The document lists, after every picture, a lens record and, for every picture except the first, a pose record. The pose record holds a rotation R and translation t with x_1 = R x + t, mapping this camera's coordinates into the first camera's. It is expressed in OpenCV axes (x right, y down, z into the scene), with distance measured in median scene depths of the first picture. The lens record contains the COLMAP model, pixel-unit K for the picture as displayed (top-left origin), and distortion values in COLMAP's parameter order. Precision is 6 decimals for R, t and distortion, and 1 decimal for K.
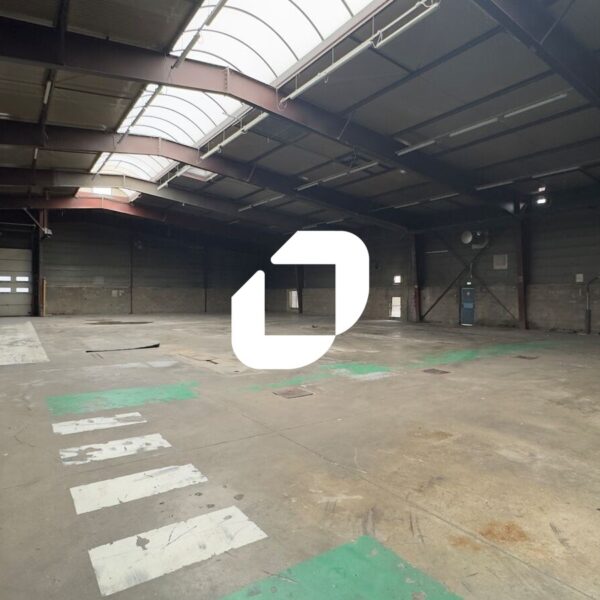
lens RADIAL K [[422.5, 0, 299.2], [0, 422.5, 300.7], [0, 0, 1]] dist [-0.005718, 0.002584]
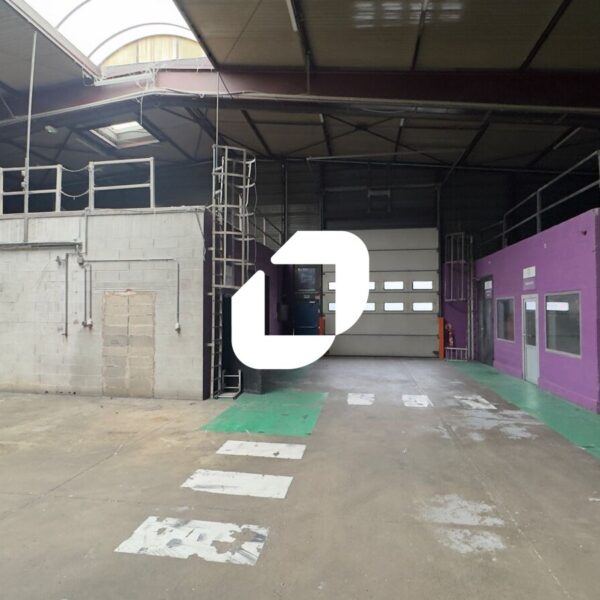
lens RADIAL K [[422.5, 0, 300.5], [0, 422.5, 300.8], [0, 0, 1]] dist [-0.005718, 0.002584]
pose [[-0.732984, 0.010906, 0.680159, -0.556764], [0.008160, 0.999941, -0.007239, -0.020308], [-0.680197, 0.000244, -0.733029, 0.747127]]
